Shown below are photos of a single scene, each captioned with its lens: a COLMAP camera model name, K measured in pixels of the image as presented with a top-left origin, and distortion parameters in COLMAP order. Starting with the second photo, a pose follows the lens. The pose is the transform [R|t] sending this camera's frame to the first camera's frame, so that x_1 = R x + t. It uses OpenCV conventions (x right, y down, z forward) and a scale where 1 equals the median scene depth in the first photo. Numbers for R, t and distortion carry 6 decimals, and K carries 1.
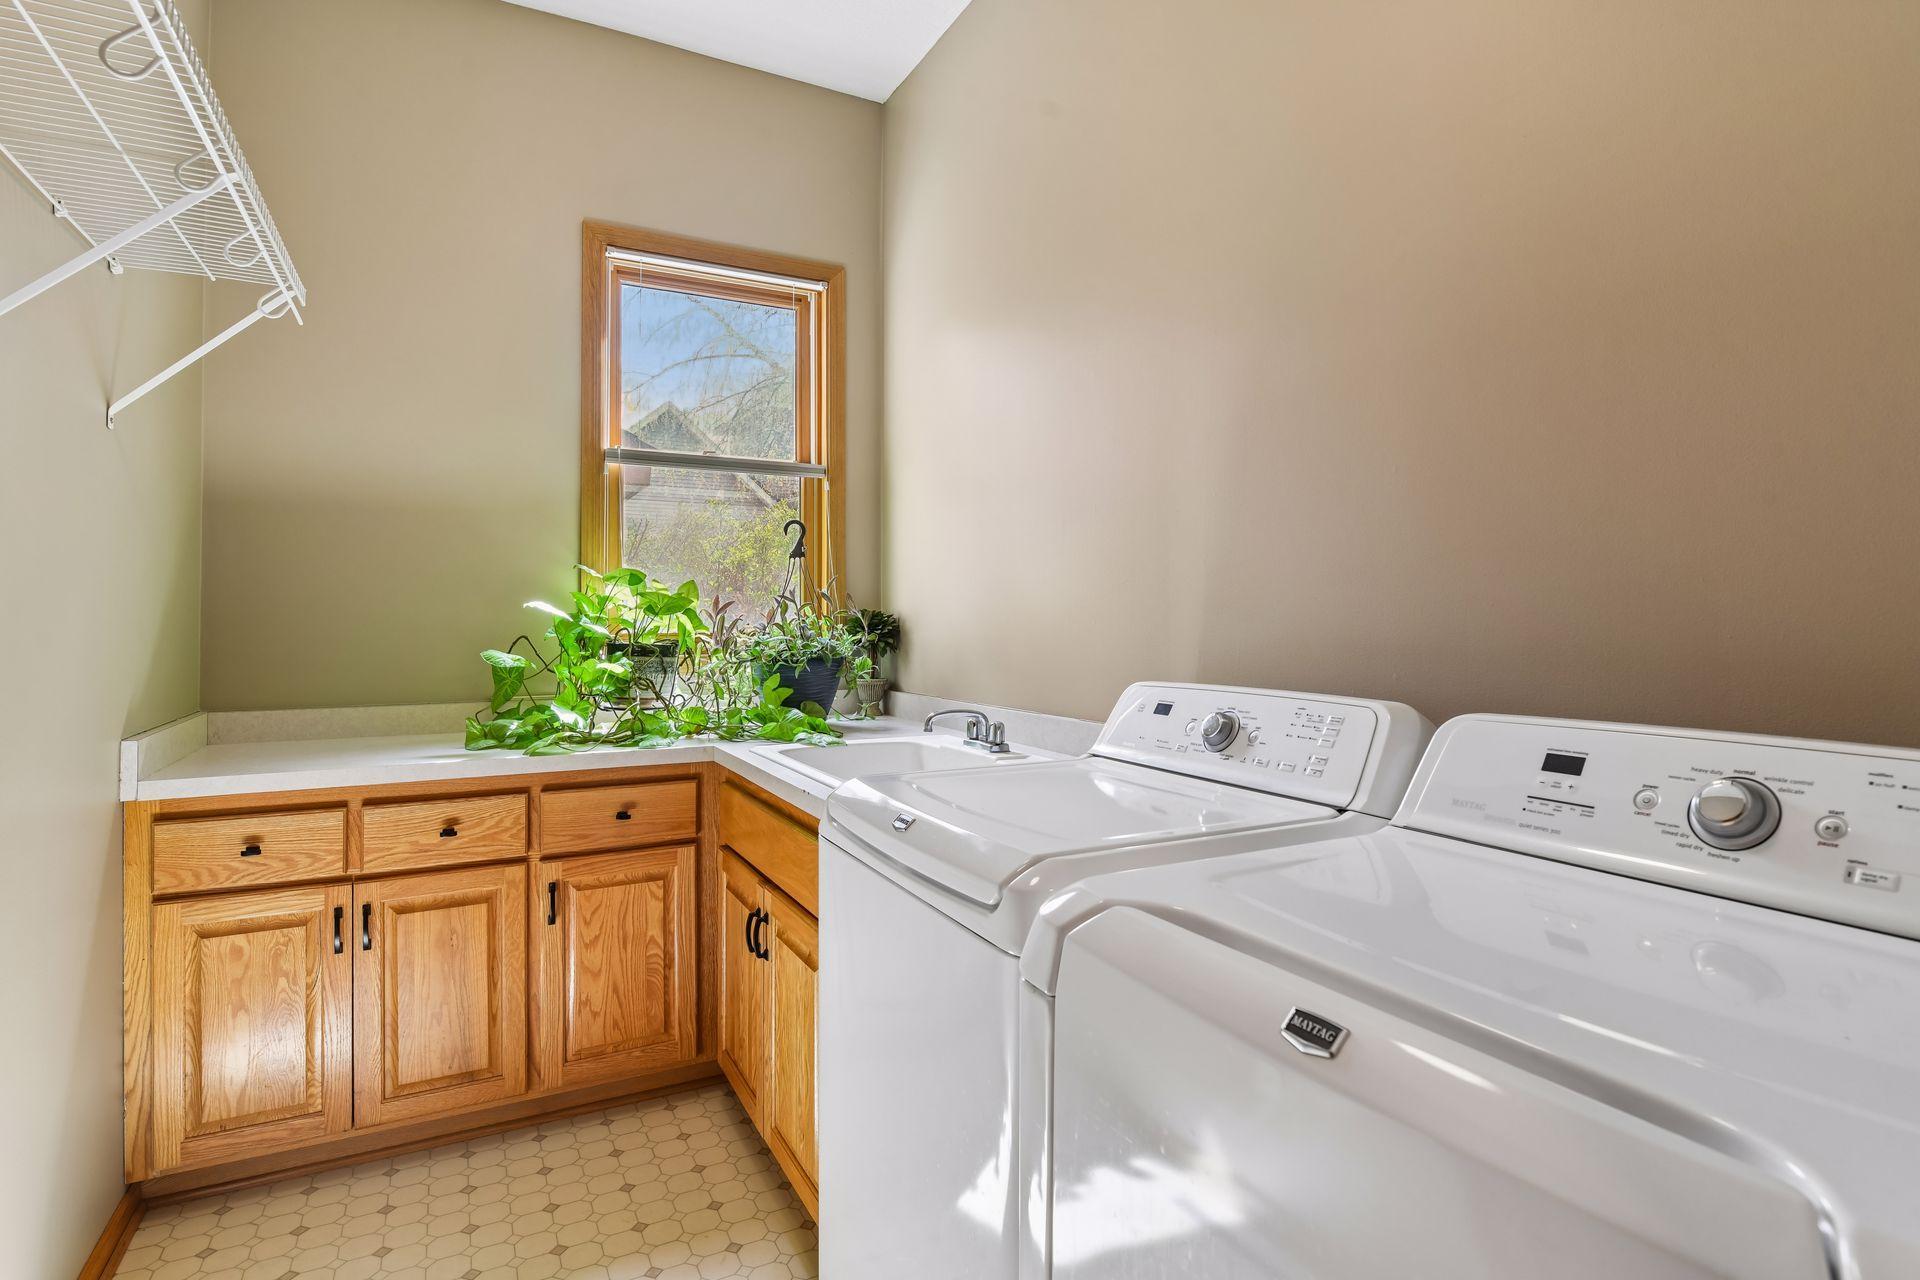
lens RADIAL K [[960.6, 0, 971.9], [0, 960.6, 607.7], [0, 0, 1]] dist [-0.013827, 0.000702]
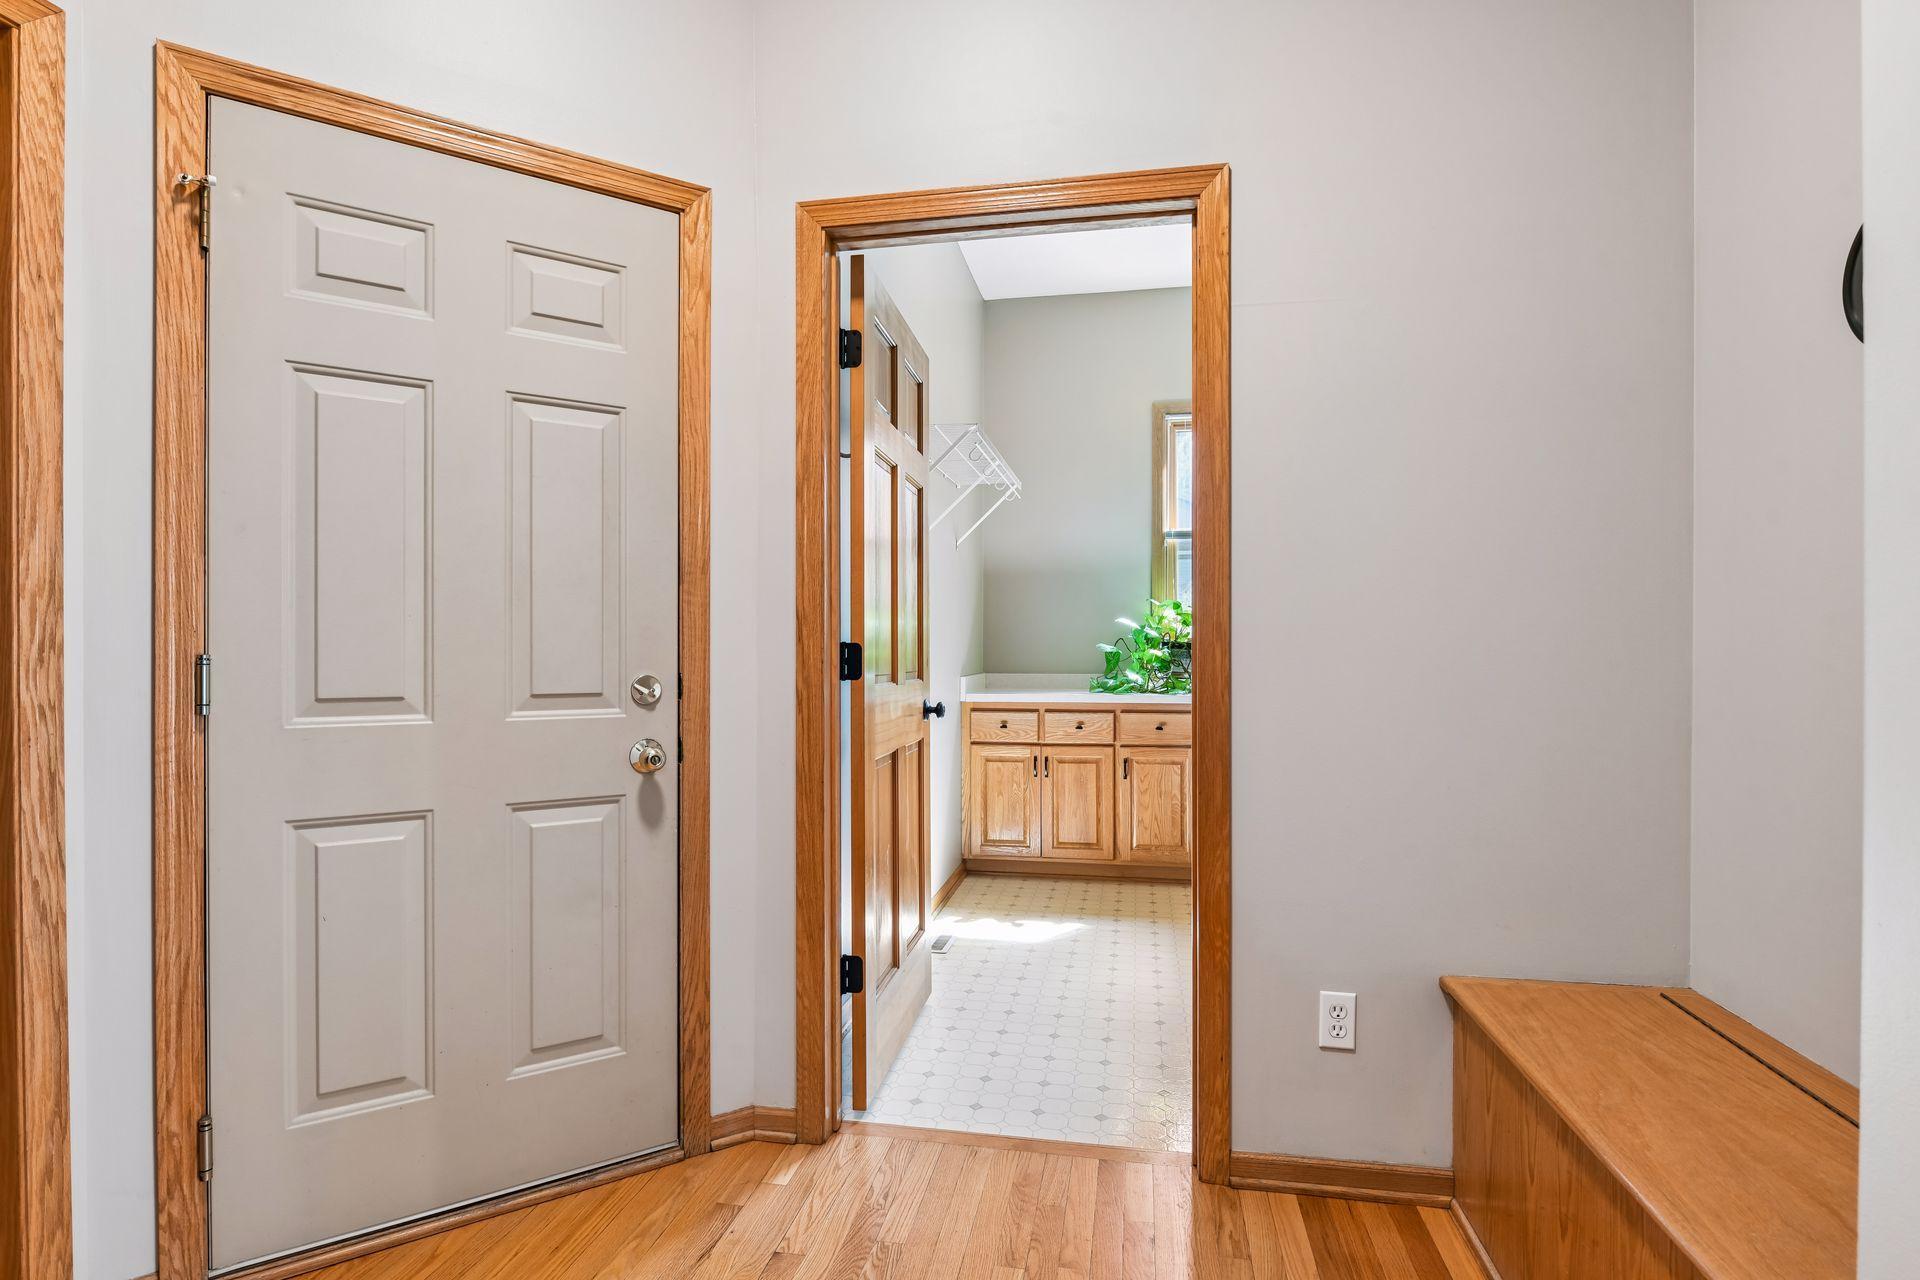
lens RADIAL K [[960.6, 0, 960.3], [0, 960.6, 638.4], [0, 0, 1]] dist [-0.013827, 0.000702]
pose [[0.780541, -0.003664, -0.625094, 0.554533], [0.006302, 0.999978, 0.002008, 0.030083], [0.625073, -0.005507, 0.780547, -0.792200]]
